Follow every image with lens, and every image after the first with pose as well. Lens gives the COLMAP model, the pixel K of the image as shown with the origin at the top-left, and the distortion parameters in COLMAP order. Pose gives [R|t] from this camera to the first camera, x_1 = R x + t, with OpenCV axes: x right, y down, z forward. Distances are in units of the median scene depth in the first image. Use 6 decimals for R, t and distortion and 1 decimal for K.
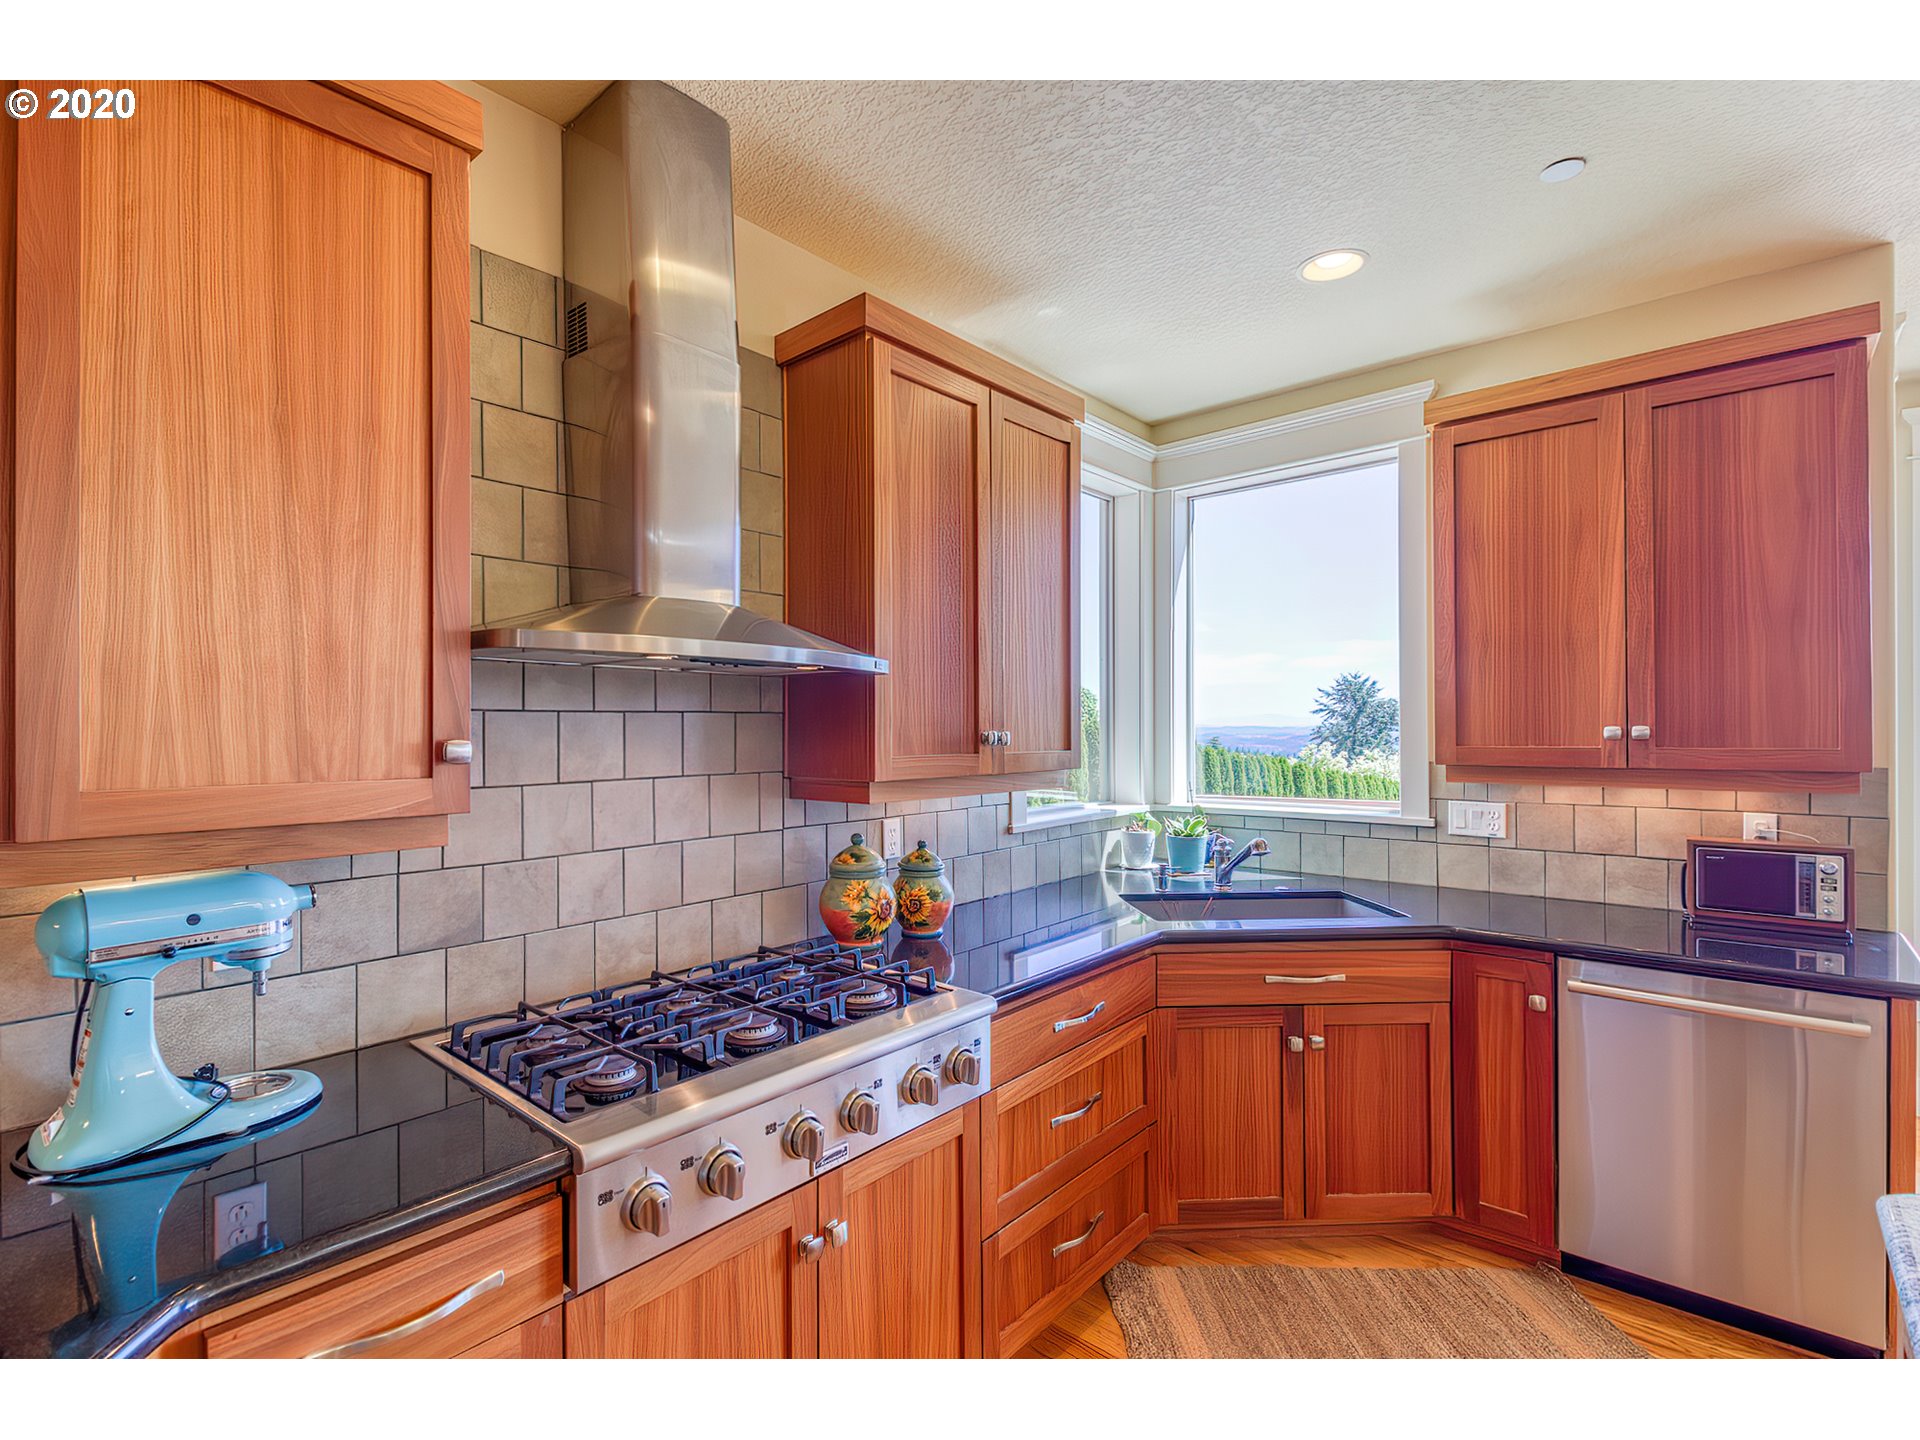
lens RADIAL K [[907.2, 0, 918.6], [0, 907.2, 735.0], [0, 0, 1]] dist [0.000743, -0.002088]
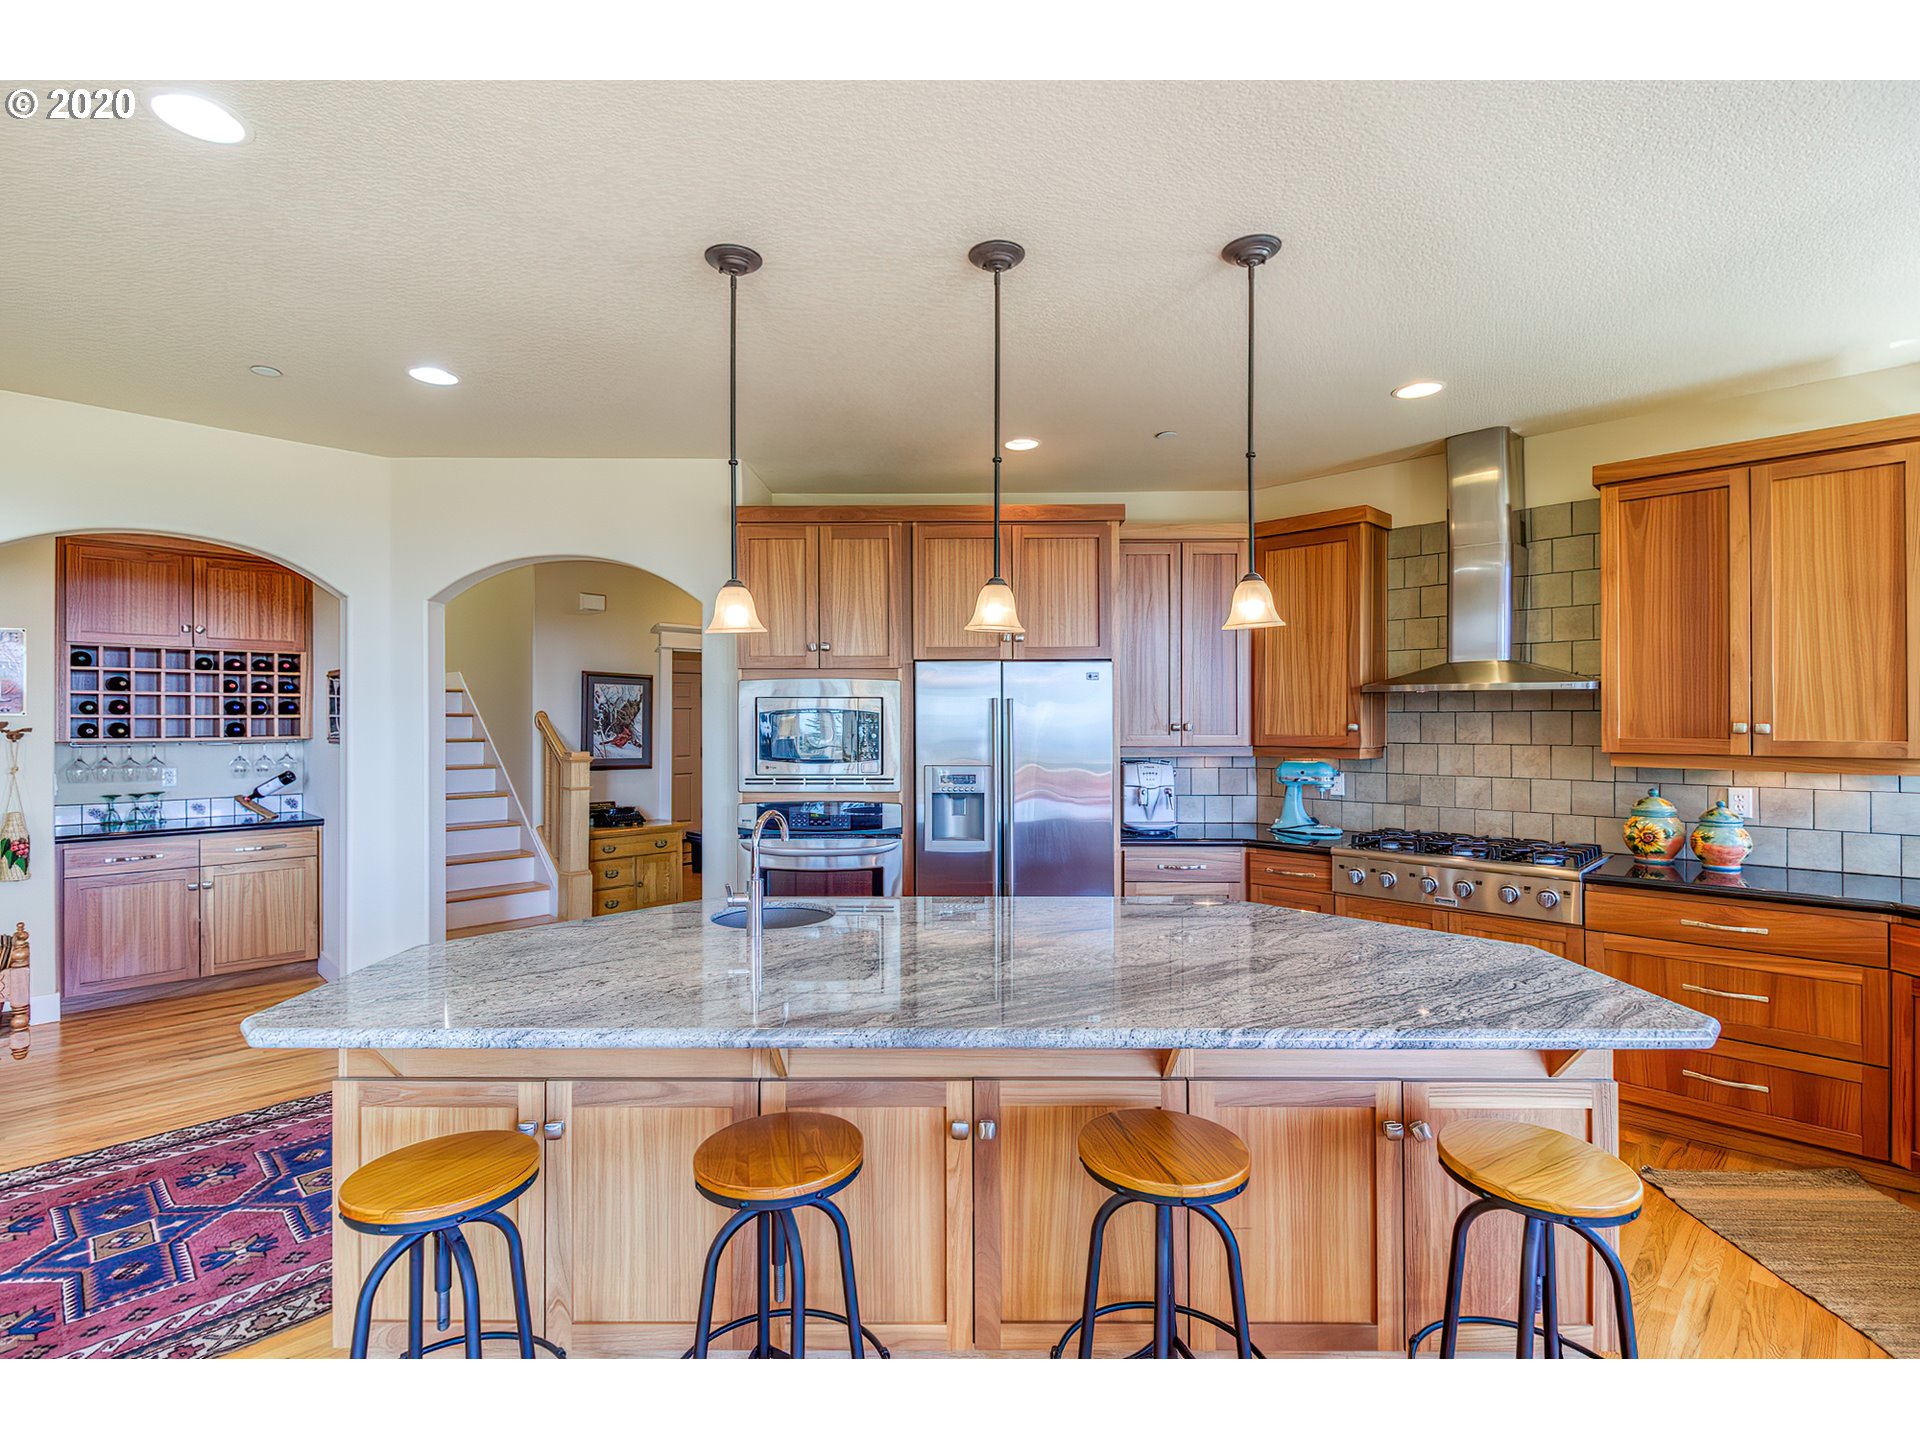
lens RADIAL K [[907.2, 0, 940.0], [0, 907.2, 723.8], [0, 0, 1]] dist [0.000743, -0.002088]
pose [[-0.067846, 0.007352, -0.997669, 1.526452], [-0.007573, 0.999940, 0.007884, -0.004861], [0.997667, 0.008090, -0.067786, -0.105205]]
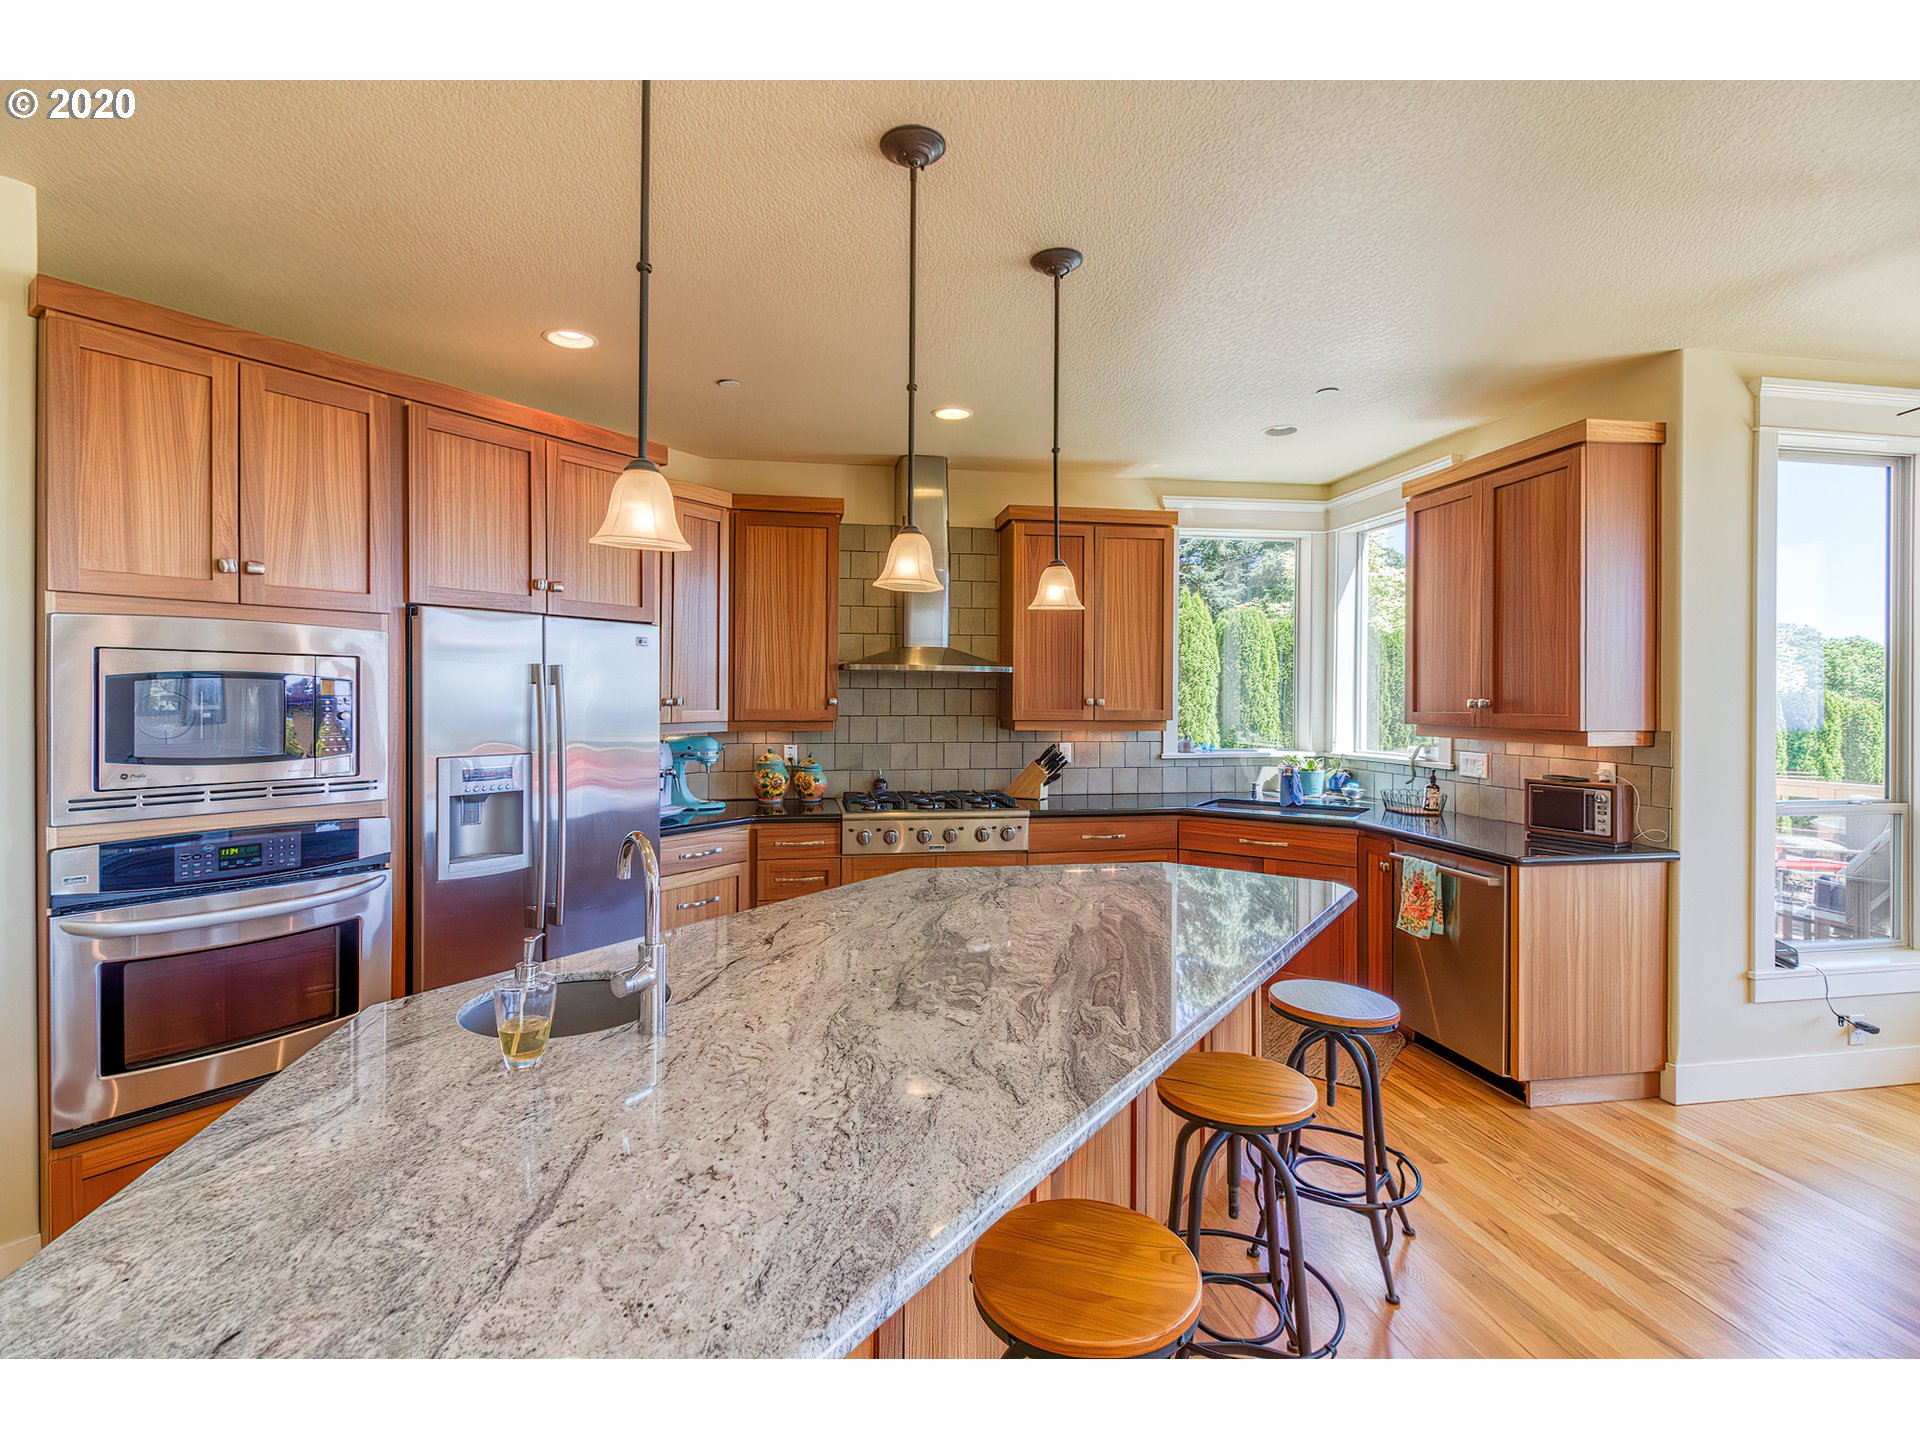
lens RADIAL K [[907.2, 0, 948.0], [0, 907.2, 701.3], [0, 0, 1]] dist [0.000743, -0.002088]
pose [[0.790156, 0.010627, -0.612814, 1.068071], [-0.012965, 0.999916, 0.000624, 0.004911], [0.612769, 0.007452, 0.790227, -0.782800]]
